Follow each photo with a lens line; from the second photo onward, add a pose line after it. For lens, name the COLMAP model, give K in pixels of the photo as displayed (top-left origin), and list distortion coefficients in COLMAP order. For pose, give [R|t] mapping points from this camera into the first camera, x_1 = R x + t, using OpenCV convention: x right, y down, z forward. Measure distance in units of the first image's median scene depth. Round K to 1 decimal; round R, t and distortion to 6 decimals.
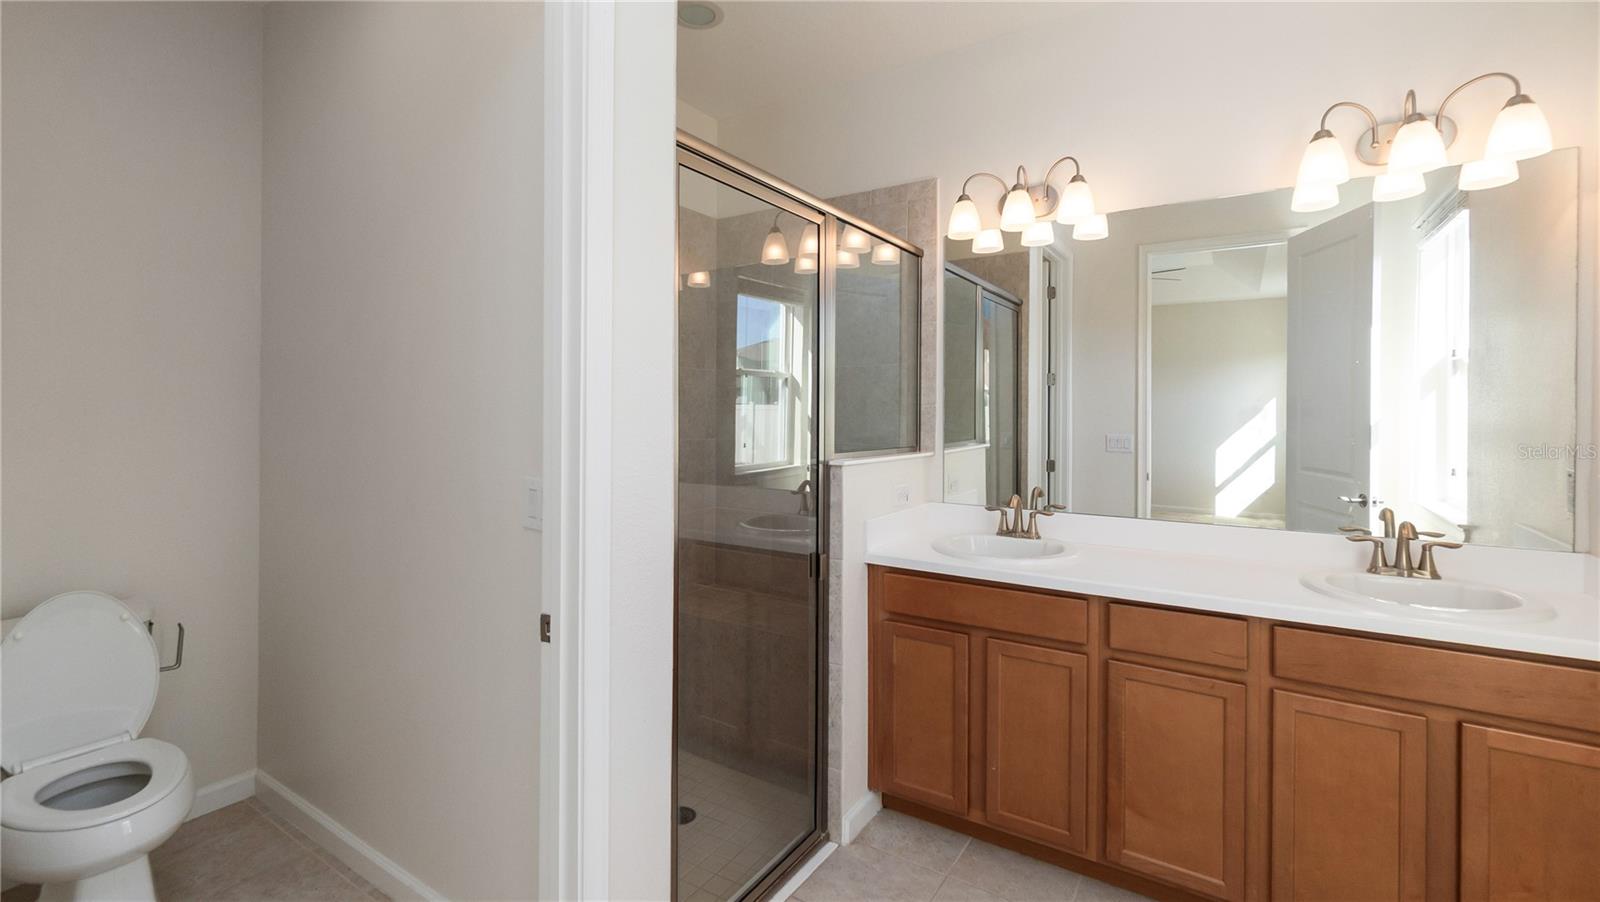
lens RADIAL K [[697.4, 0, 790.0], [0, 697.4, 414.8], [0, 0, 1]] dist [-0.006477, 0.003021]
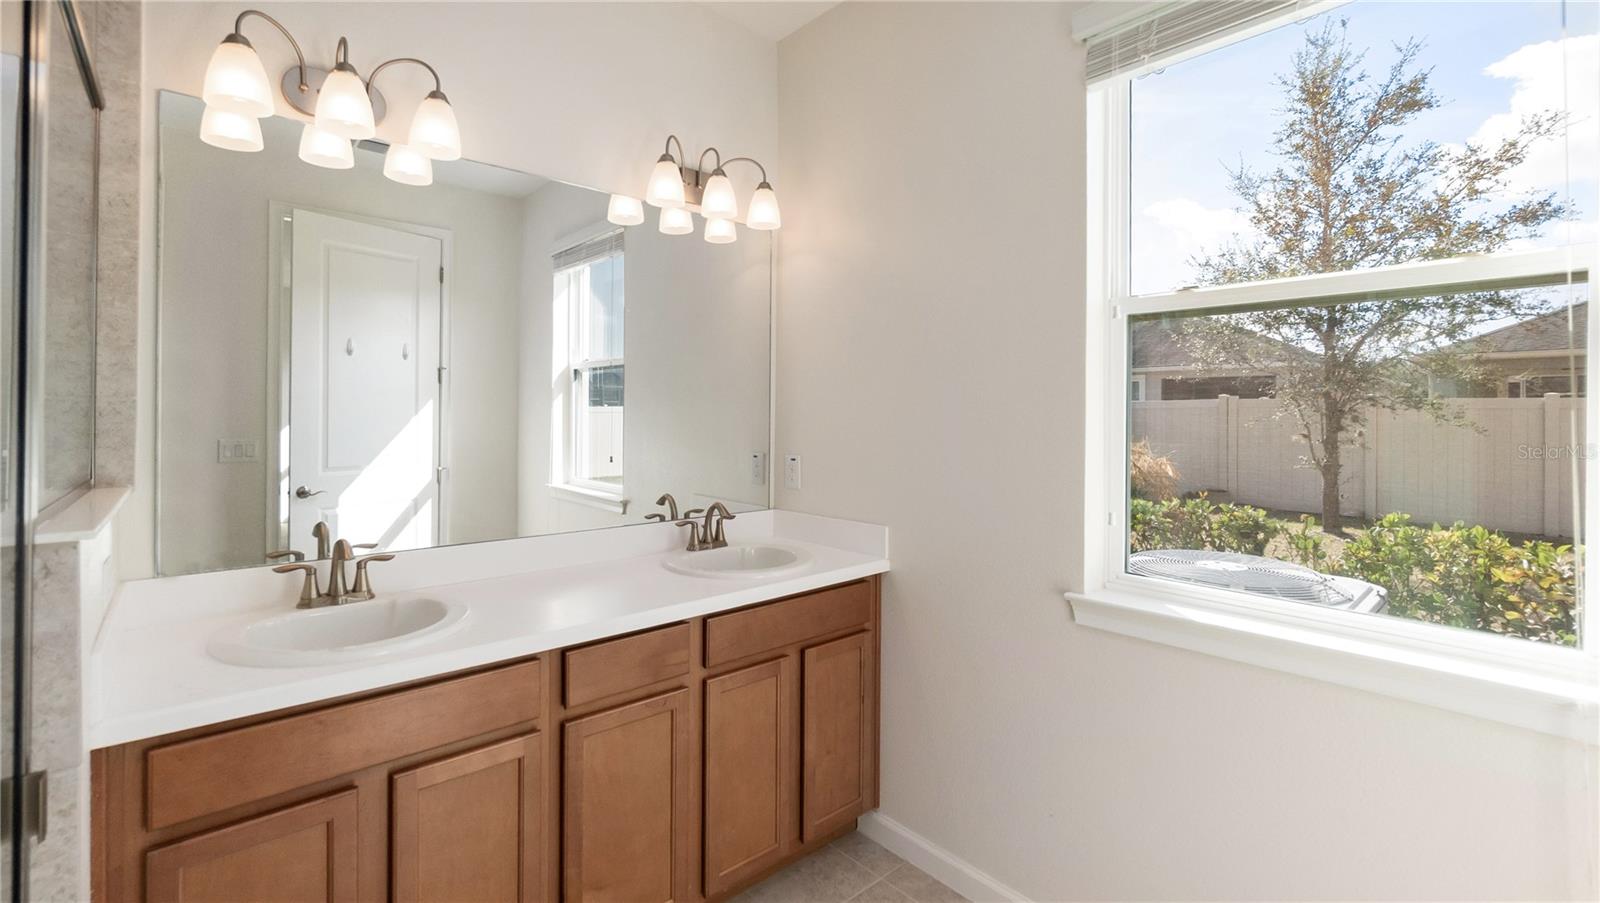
lens RADIAL K [[697.4, 0, 771.0], [0, 697.4, 414.1], [0, 0, 1]] dist [-0.006477, 0.003021]
pose [[0.274429, -0.003536, 0.961601, -0.195103], [0.001063, 0.999994, 0.003374, -0.003678], [-0.961607, 0.000096, 0.274431, 0.448412]]
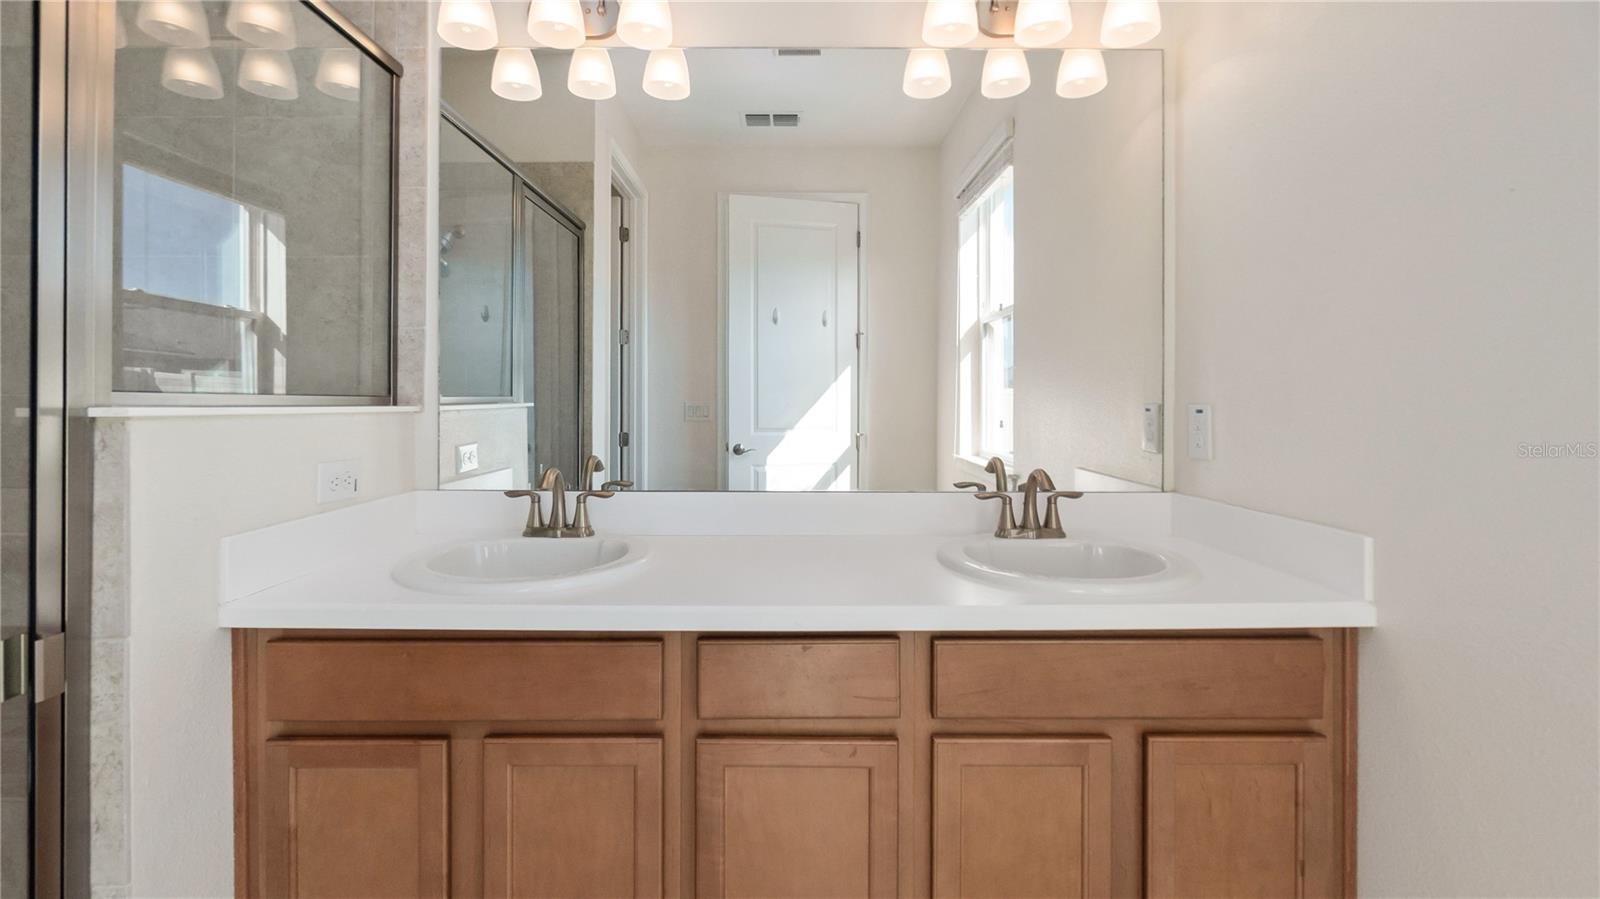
lens RADIAL K [[685.8, 0, 790.2], [0, 685.8, 401.6], [0, 0, 1]] dist [-0.005418, 0.001604]
pose [[0.834557, -0.001209, 0.550920, 0.169523], [0.003544, 0.999989, -0.003173, 0.060410], [-0.550910, 0.004600, 0.834552, 0.390518]]
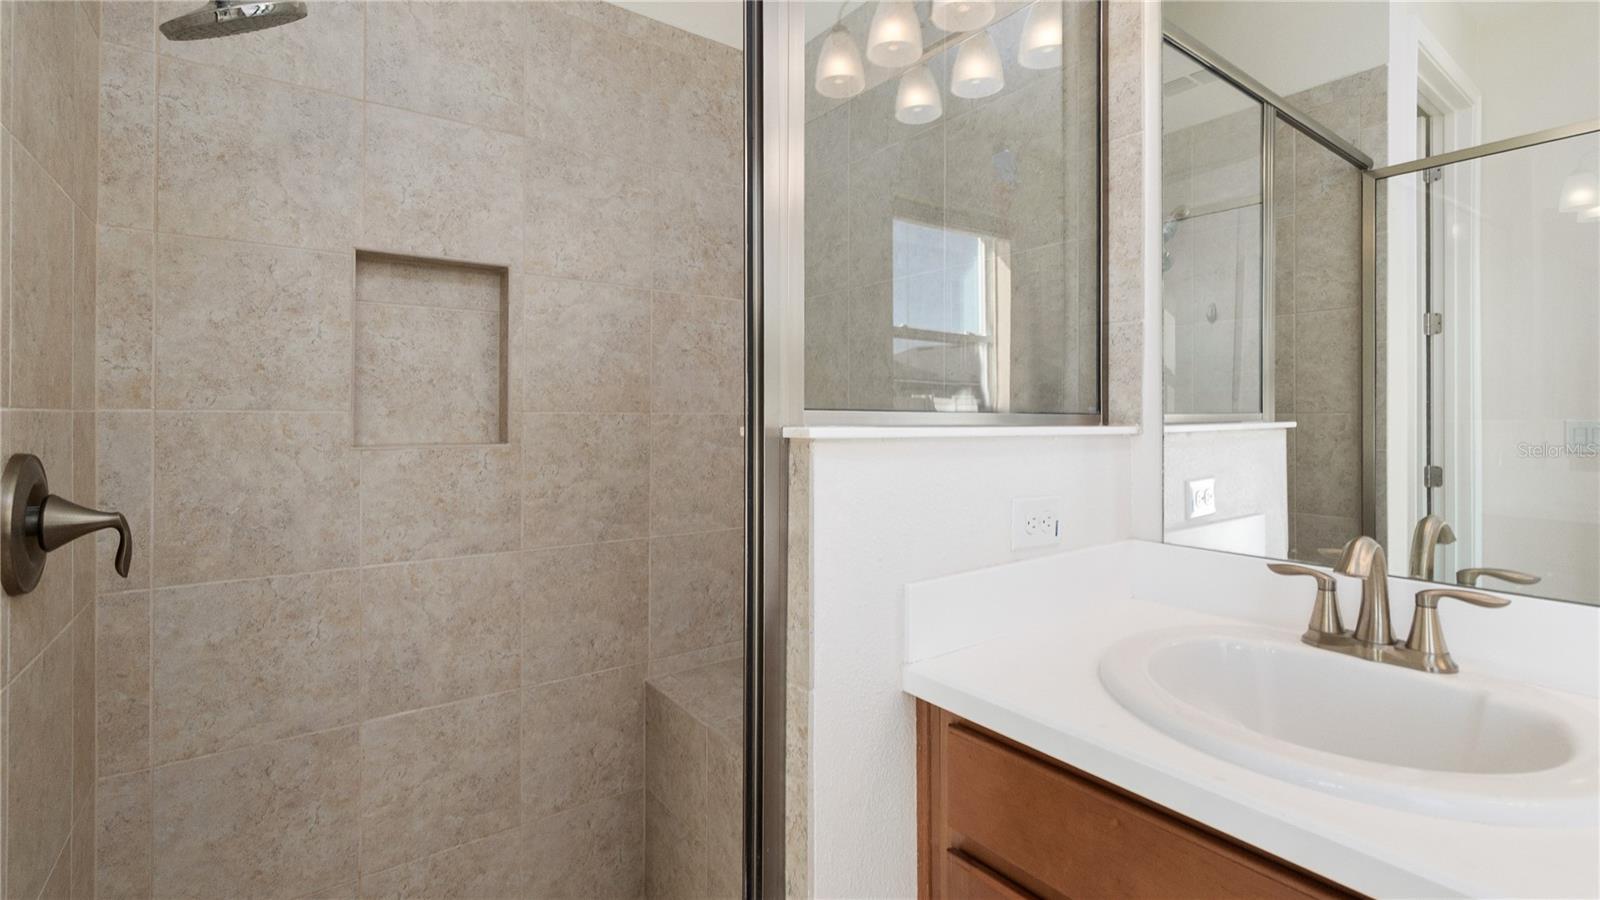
lens RADIAL K [[685.8, 0, 816.9], [0, 685.8, 420.5], [0, 0, 1]] dist [-0.005418, 0.001604]
pose [[0.938445, -0.003893, -0.345406, 0.190073], [0.001676, 0.999976, -0.006718, 0.060017], [0.345424, 0.005725, 0.938429, 0.601911]]
